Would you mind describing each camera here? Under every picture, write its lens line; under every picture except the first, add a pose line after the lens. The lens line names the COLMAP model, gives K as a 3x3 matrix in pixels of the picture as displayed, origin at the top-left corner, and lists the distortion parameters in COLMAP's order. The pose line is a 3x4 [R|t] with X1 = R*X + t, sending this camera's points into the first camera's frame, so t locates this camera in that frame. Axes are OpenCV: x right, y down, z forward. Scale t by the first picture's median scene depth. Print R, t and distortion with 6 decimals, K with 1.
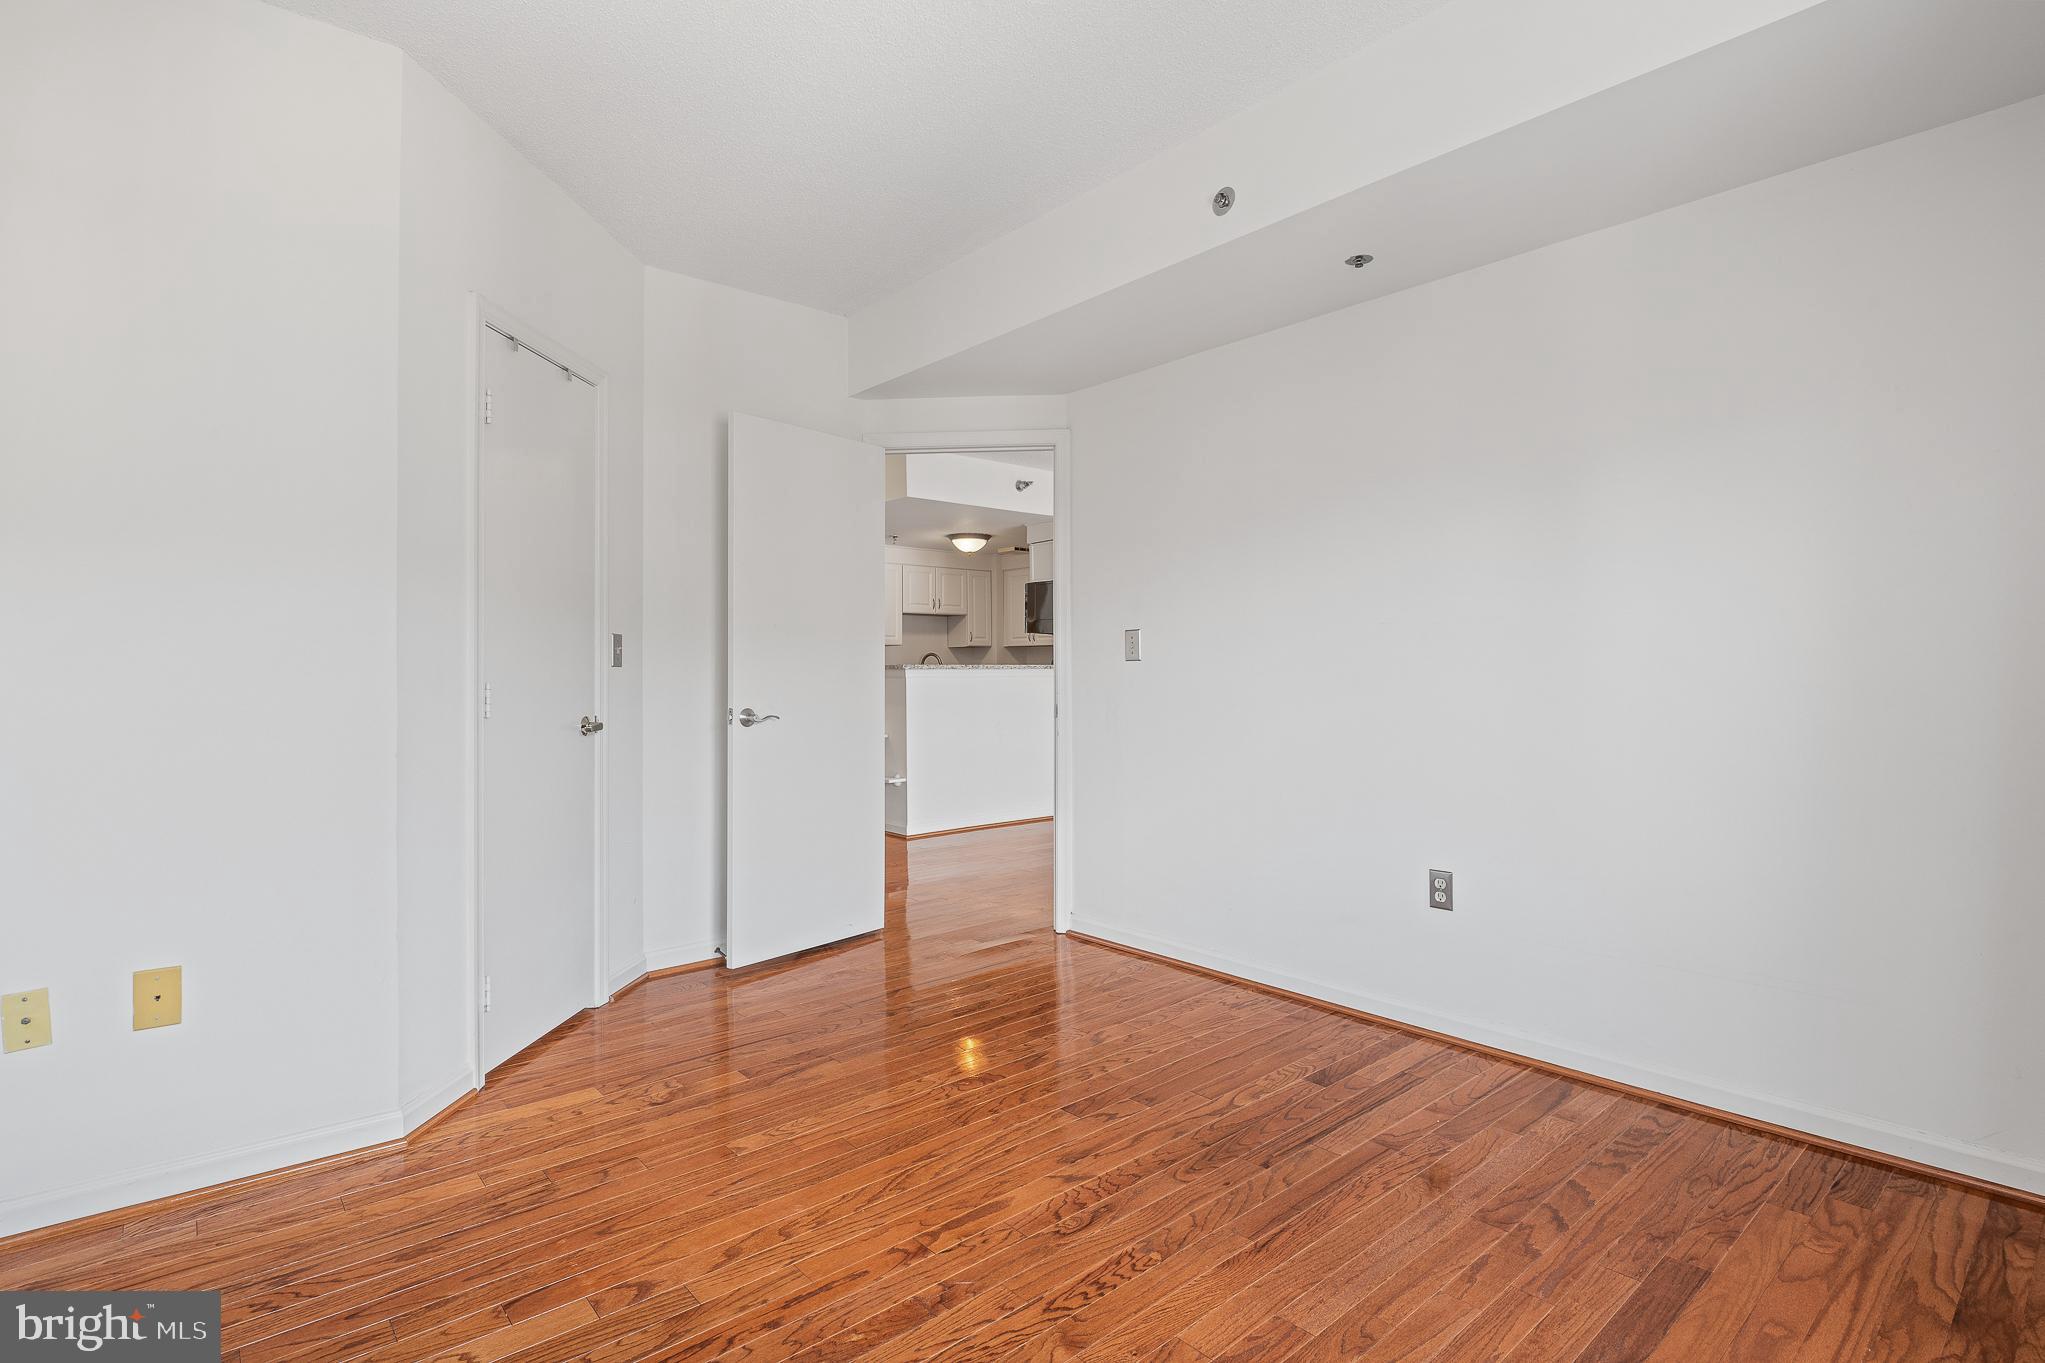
lens RADIAL K [[987.2, 0, 1018.6], [0, 987.2, 678.1], [0, 0, 1]] dist [-0.012186, -0.000273]
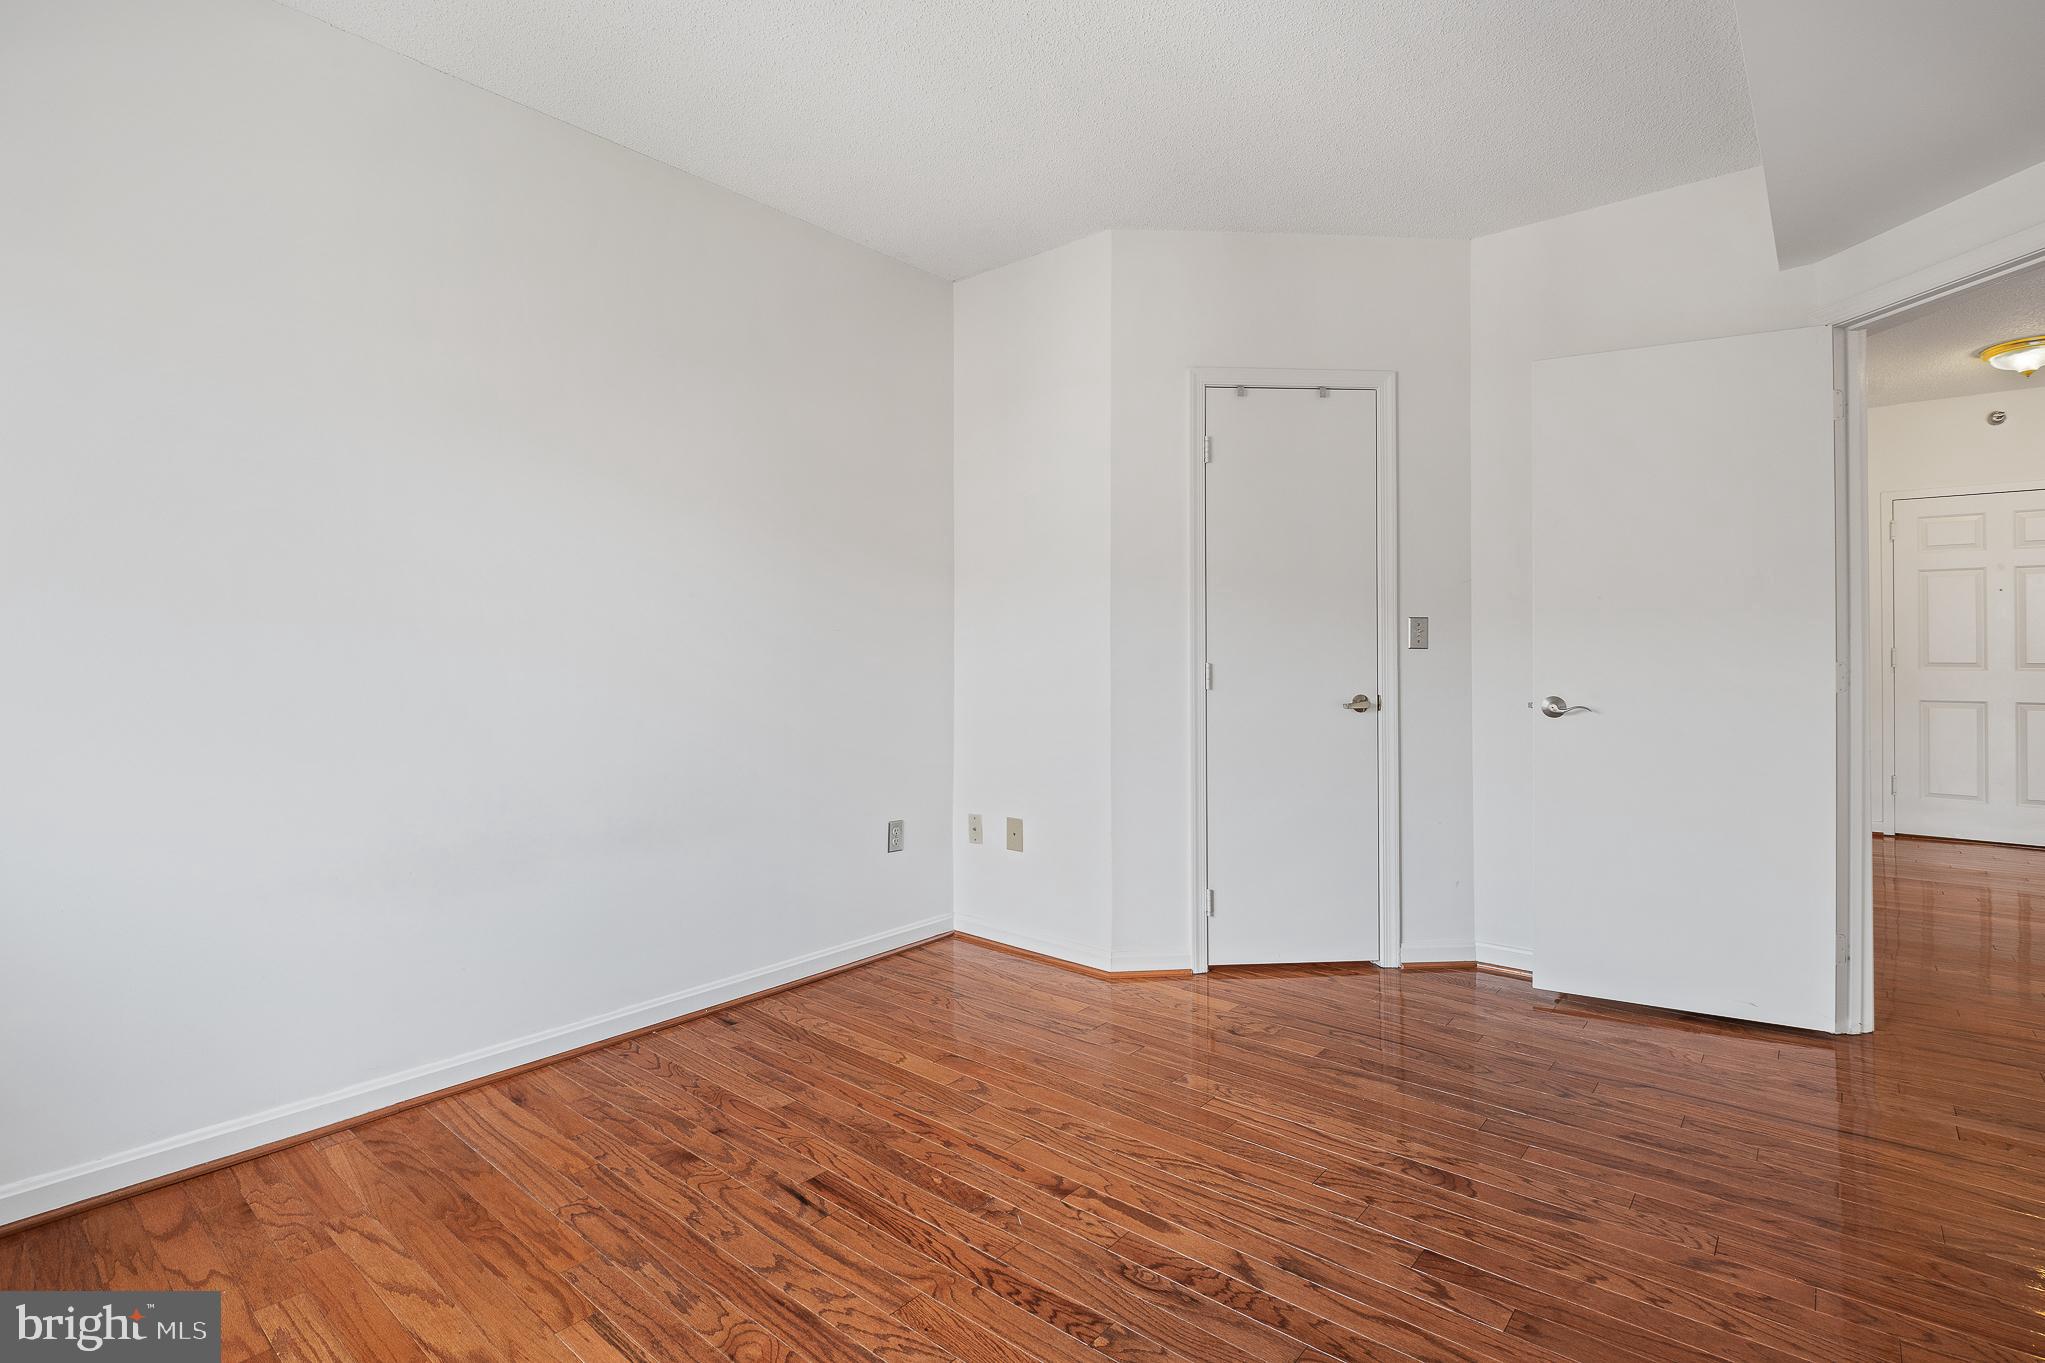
lens RADIAL K [[979.5, 0, 1062.7], [0, 979.5, 642.3], [0, 0, 1]] dist [-0.006563, -0.001153]
pose [[0.180088, -0.005104, -0.983637, 0.732131], [-0.008774, 0.999938, -0.006795, -0.011263], [0.983611, 0.009855, 0.180032, 0.608817]]
